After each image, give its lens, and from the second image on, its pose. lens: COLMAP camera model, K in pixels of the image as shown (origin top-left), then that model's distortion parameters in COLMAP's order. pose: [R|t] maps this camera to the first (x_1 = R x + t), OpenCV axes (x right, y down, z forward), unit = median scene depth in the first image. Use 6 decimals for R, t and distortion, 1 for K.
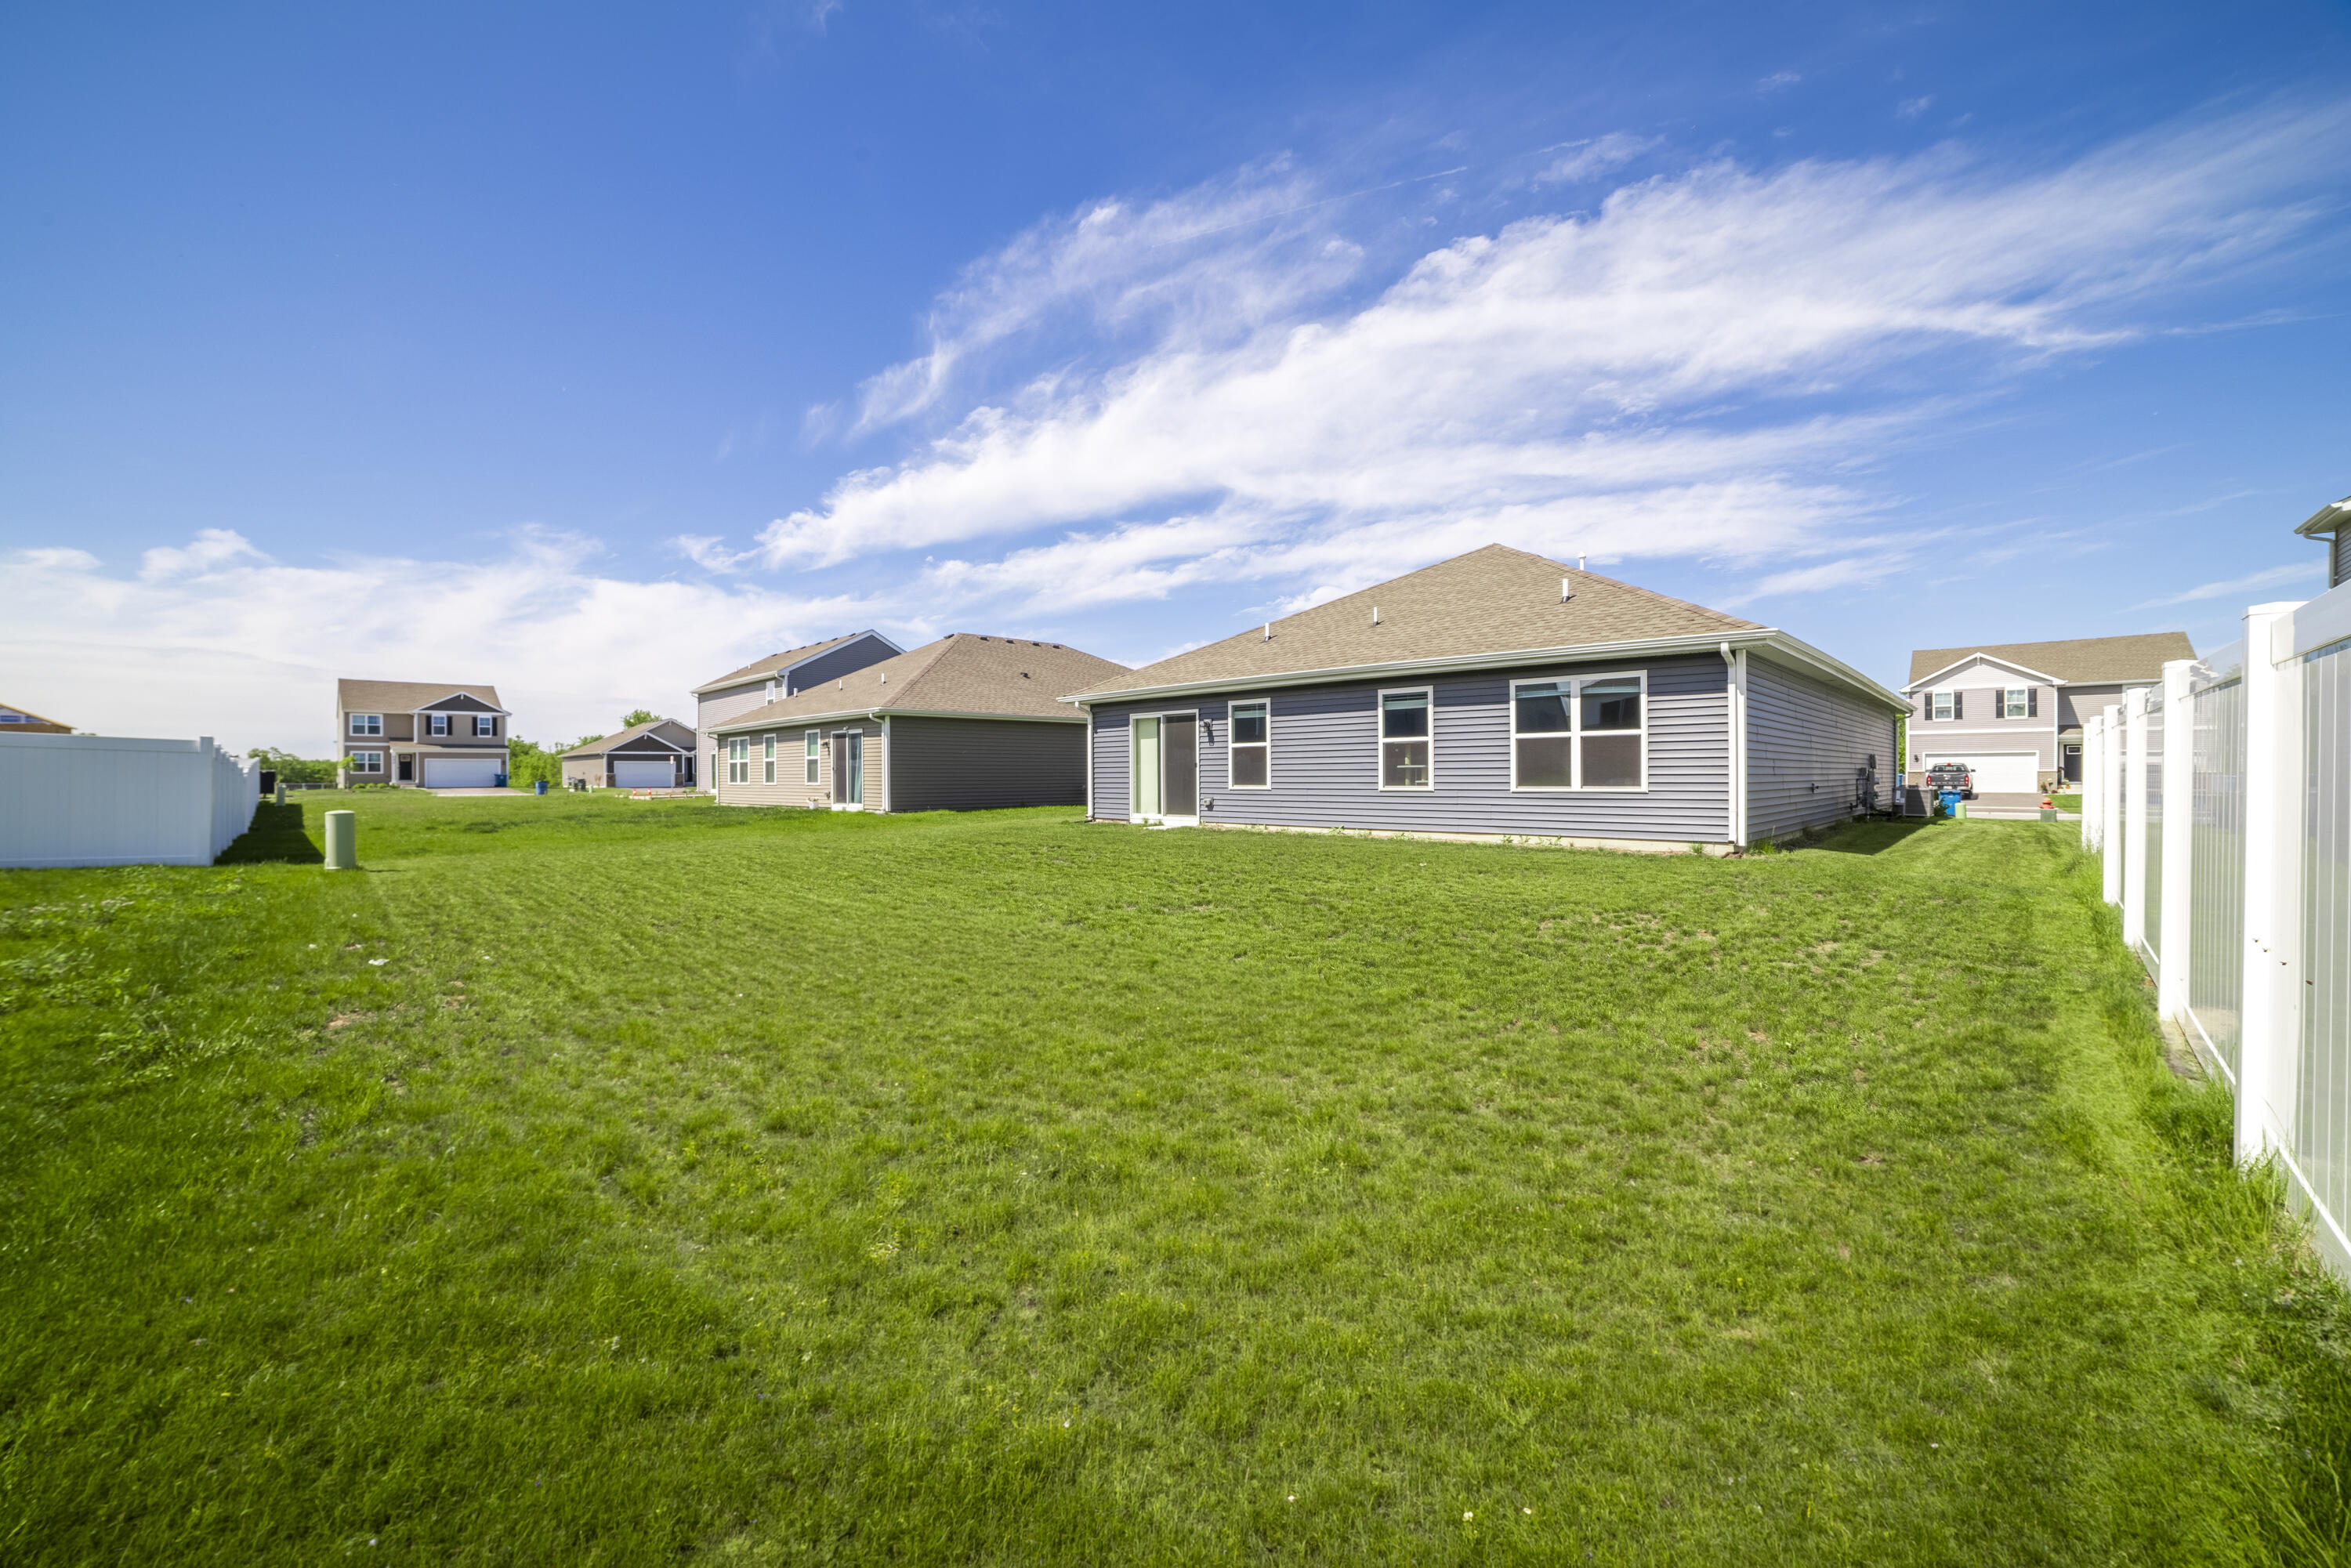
lens RADIAL K [[1078.2, 0, 1178.5], [0, 1078.2, 817.2], [0, 0, 1]] dist [0.000646, -0.000234]
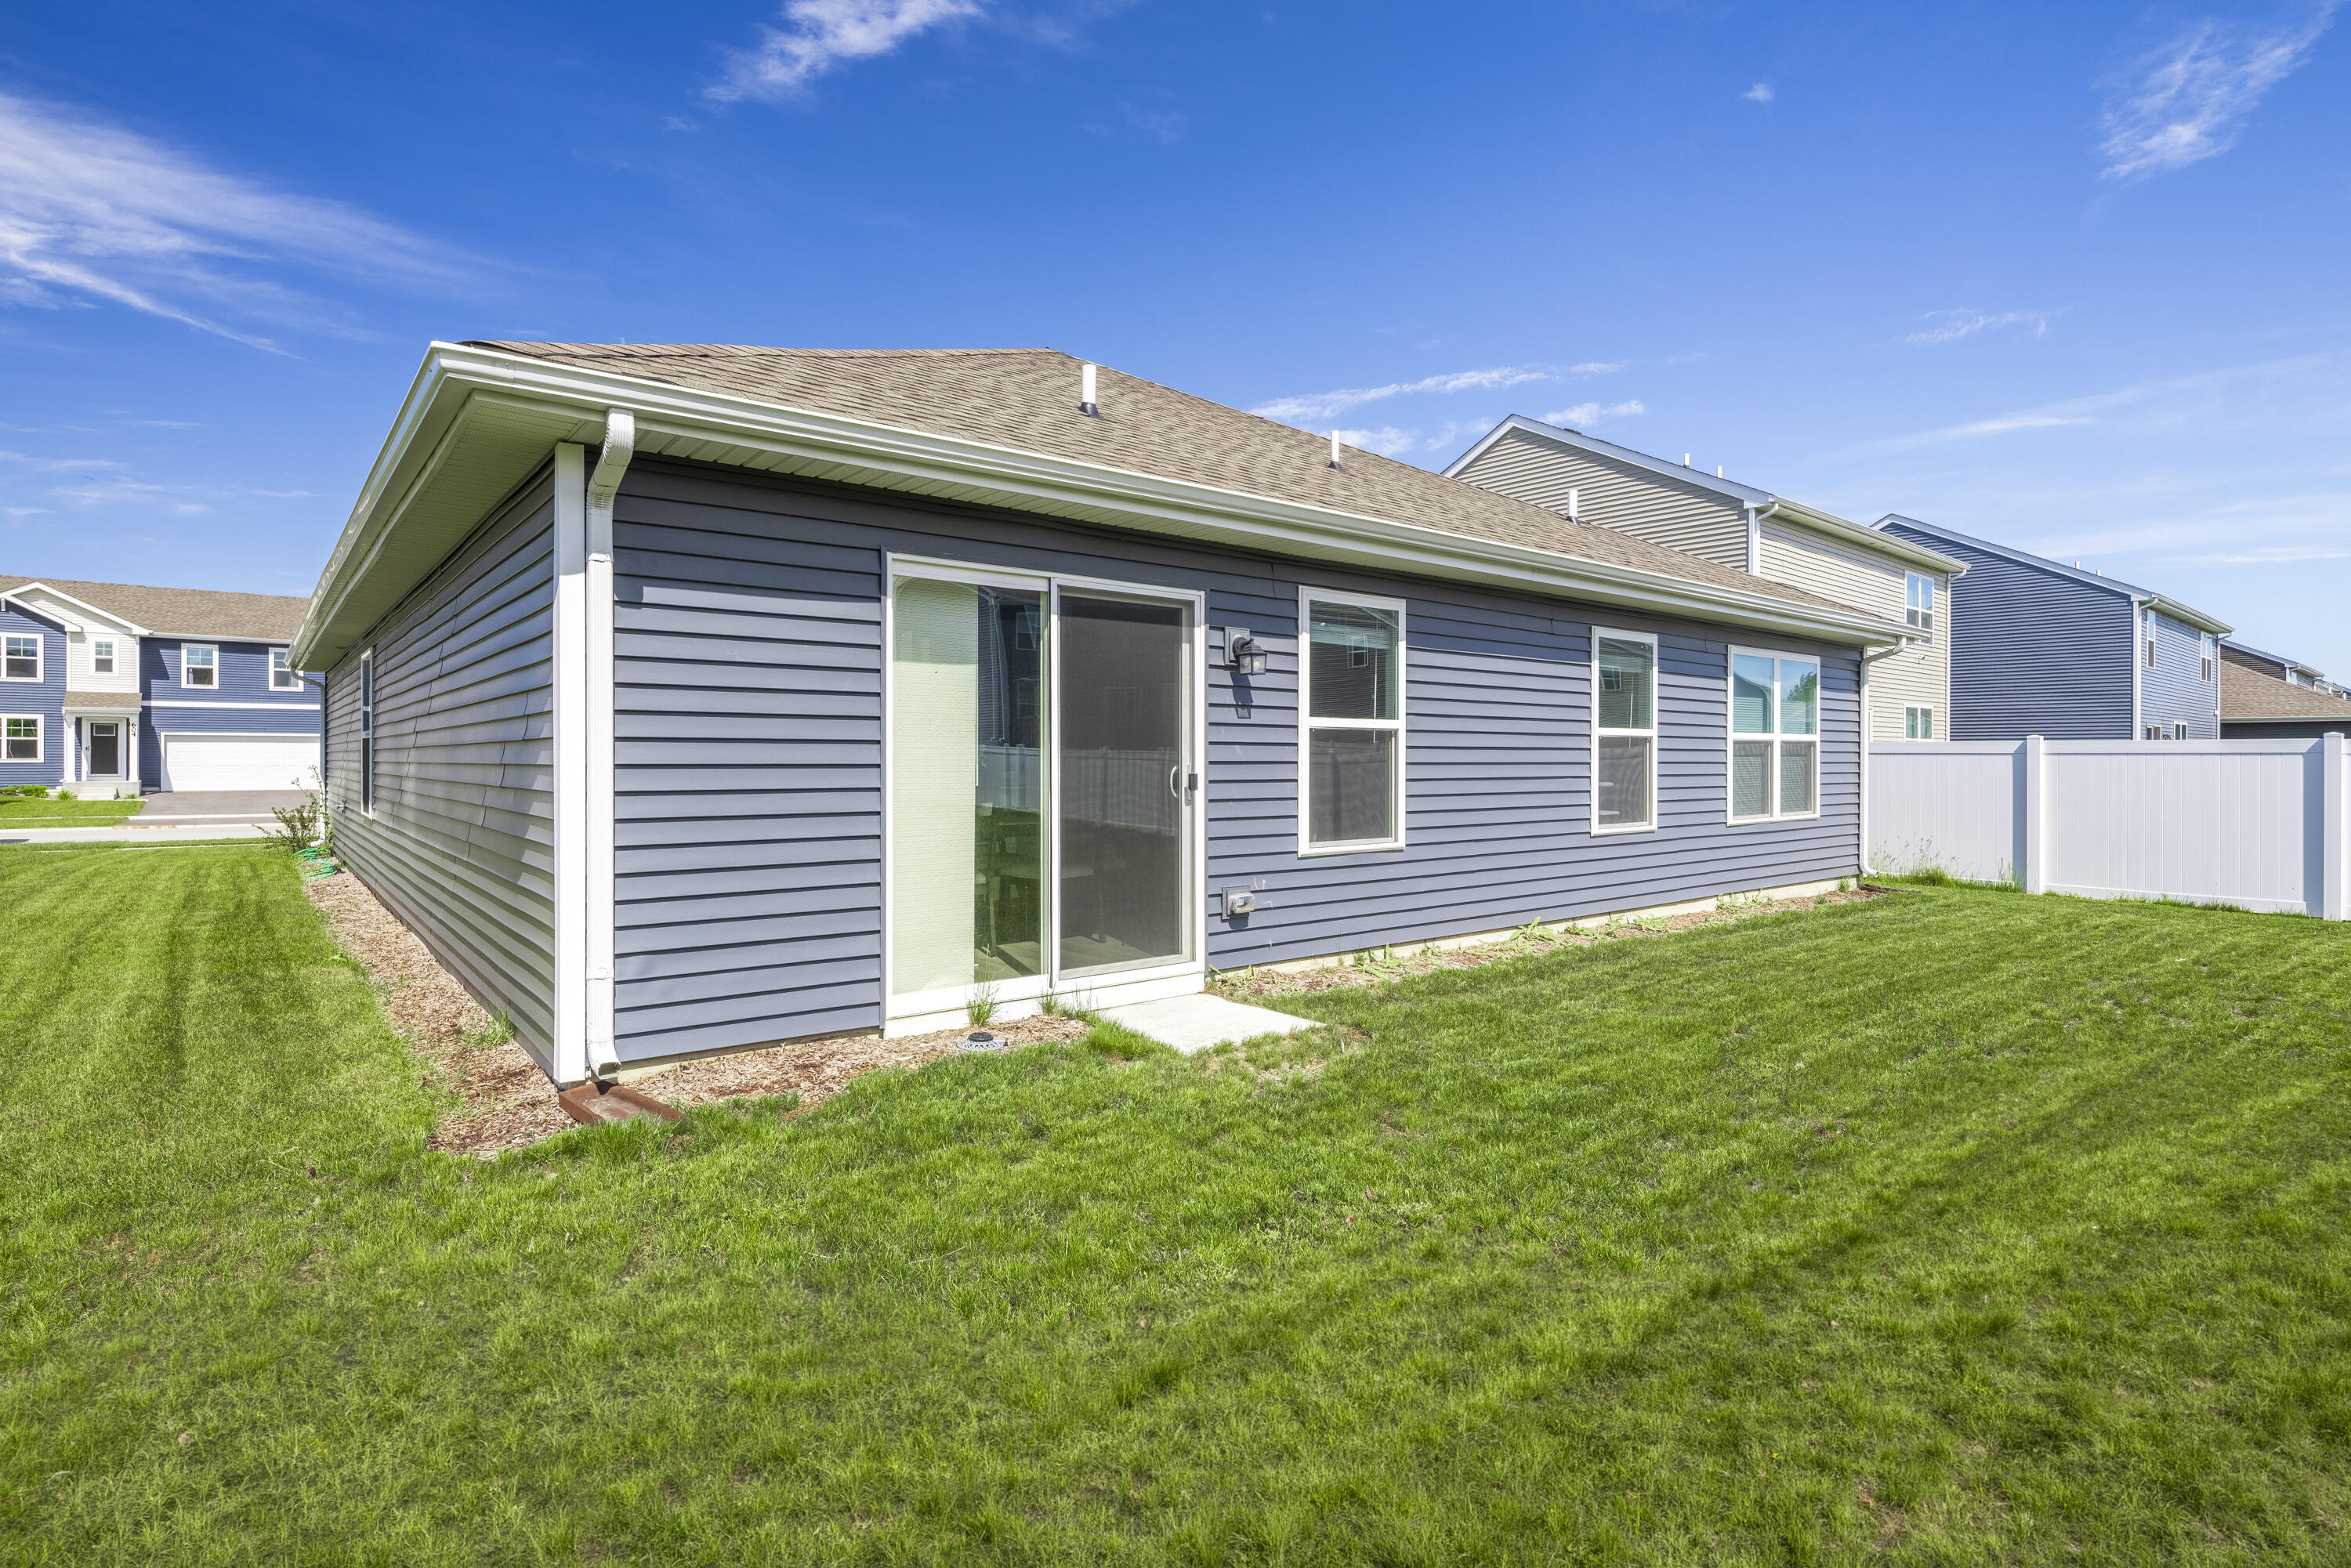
lens RADIAL K [[1113.2, 0, 1168.7], [0, 1113.2, 732.8], [0, 0, 1]] dist [0.001069, 0.000062]
pose [[0.135076, 0.028337, 0.990430, -0.294557], [0.030152, 0.999010, -0.032695, -0.054053], [-0.990376, 0.034280, 0.134088, 1.012509]]
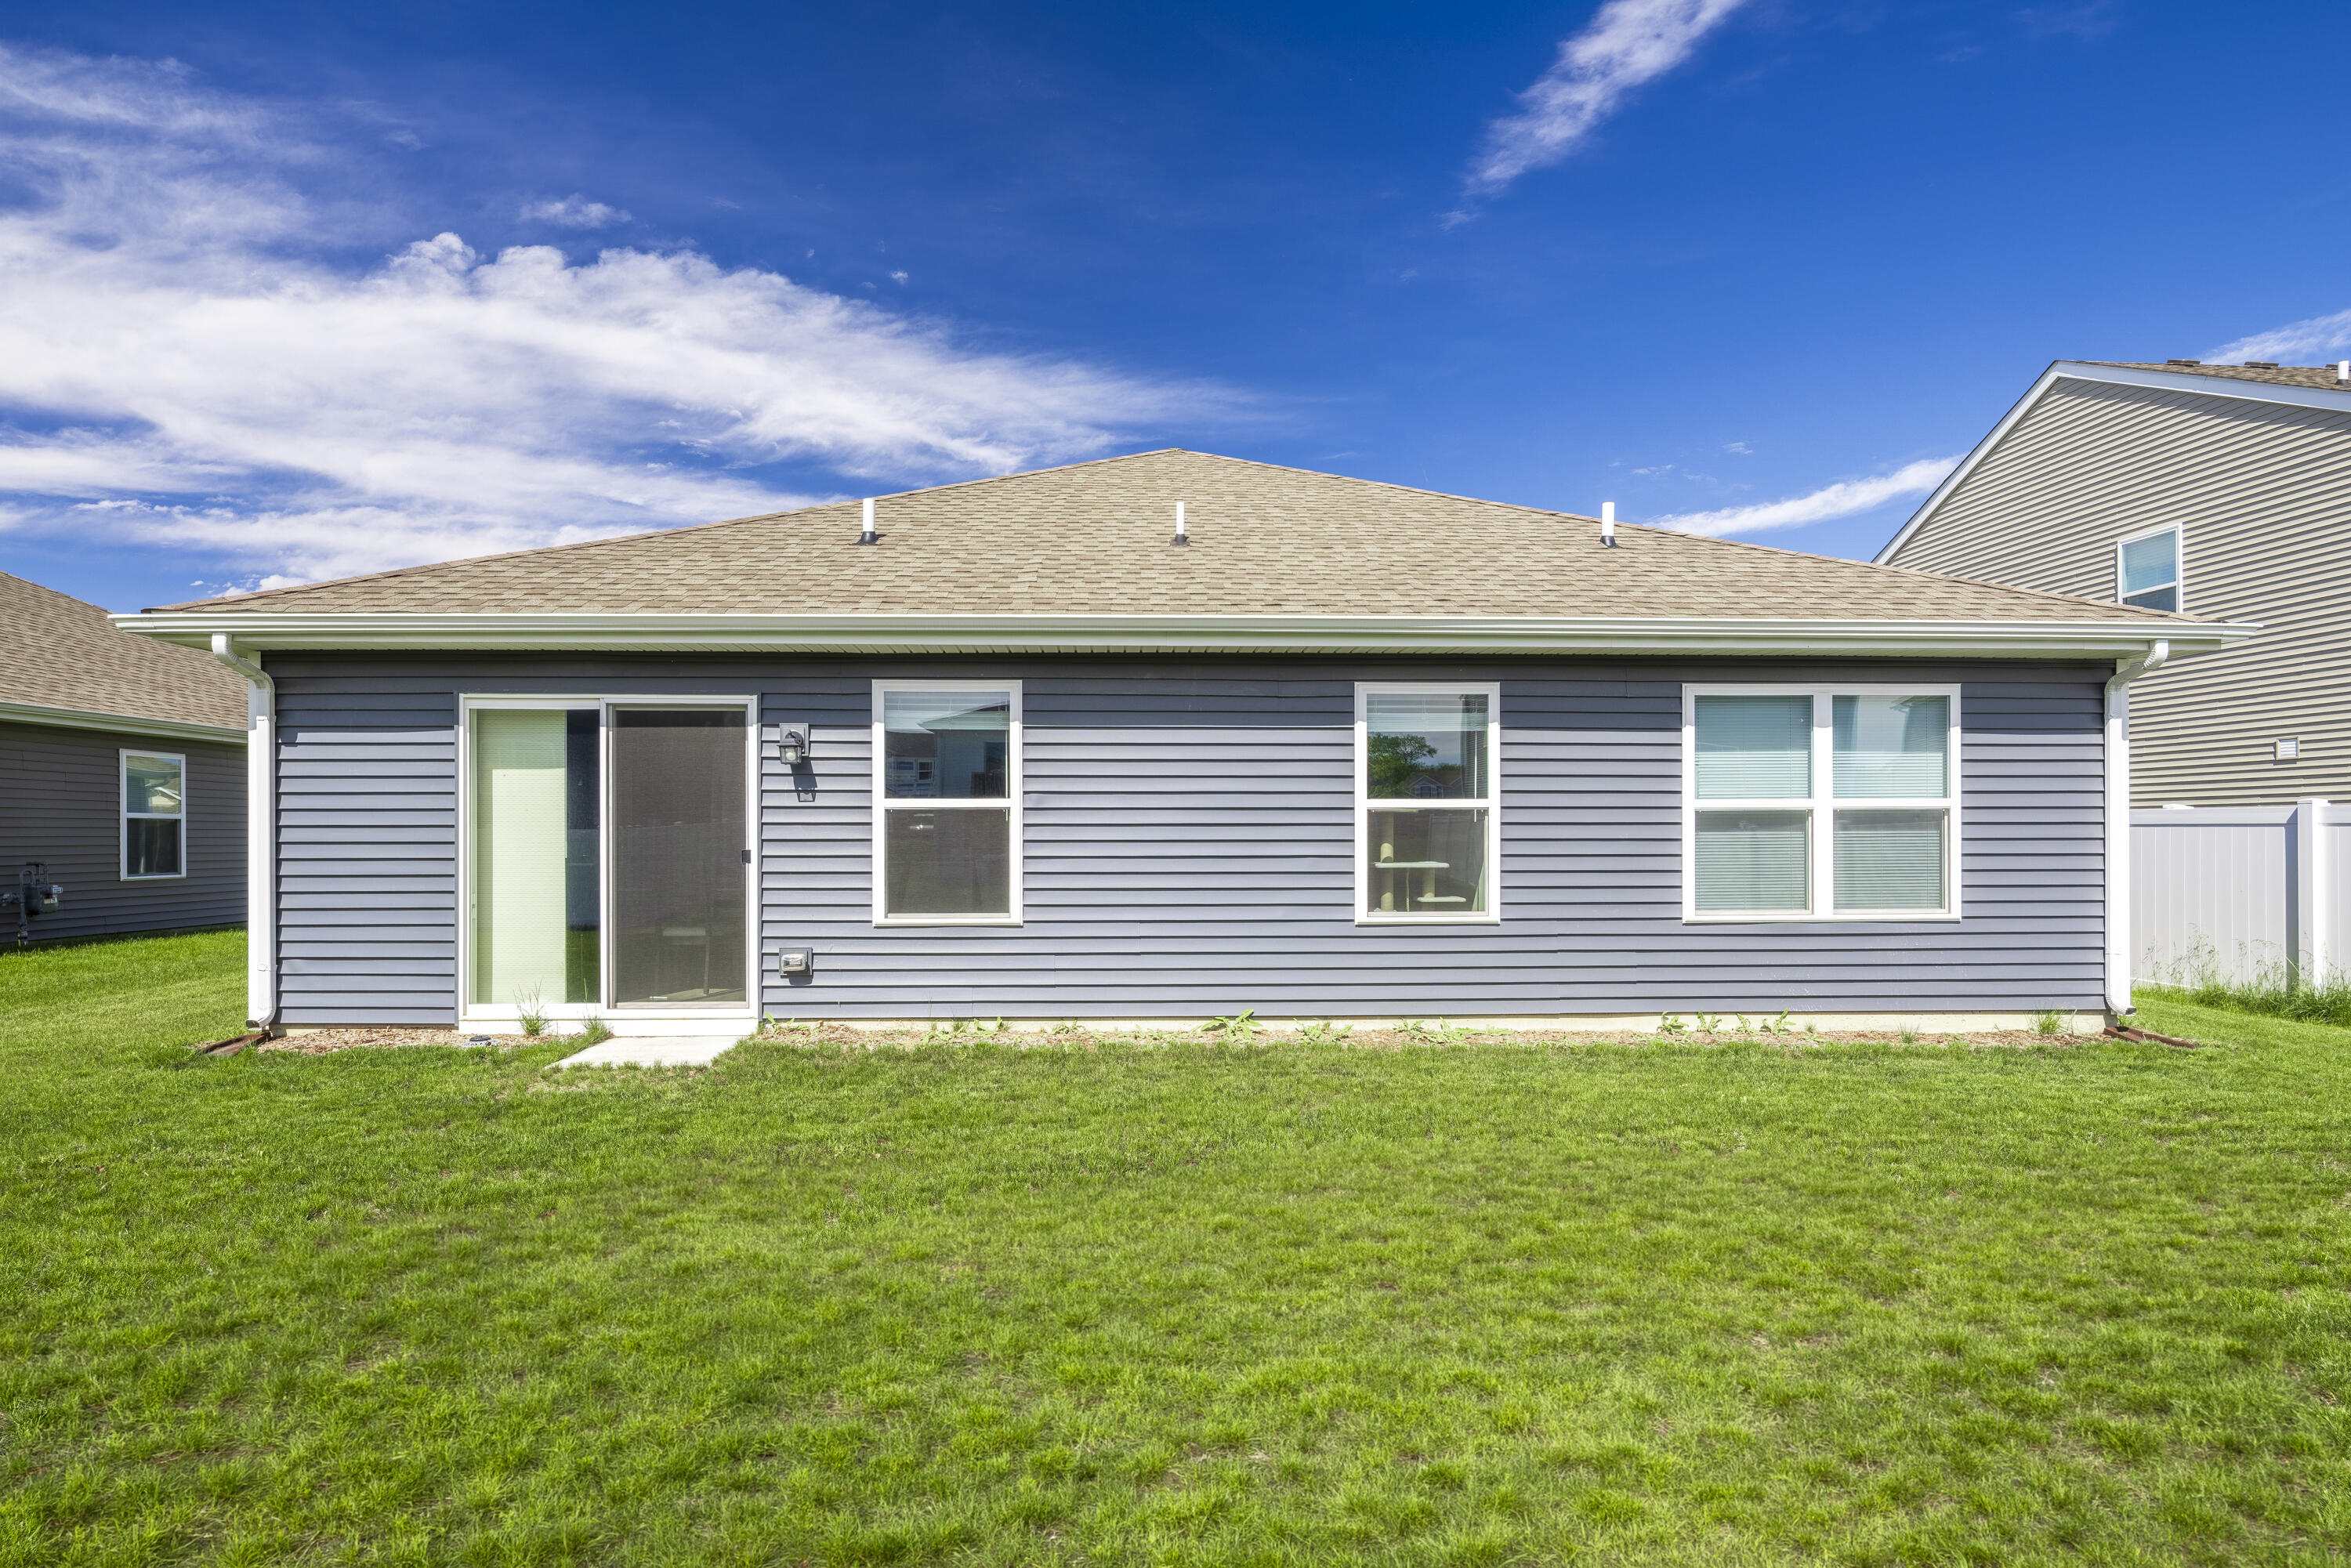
lens RADIAL K [[1078.2, 0, 1178.5], [0, 1078.2, 817.2], [0, 0, 1]] dist [0.000646, -0.000234]
pose [[0.680509, 0.009124, 0.732682, -0.148521], [0.022433, 0.999194, -0.033278, -0.048409], [-0.732396, 0.039083, 0.679757, 0.697025]]
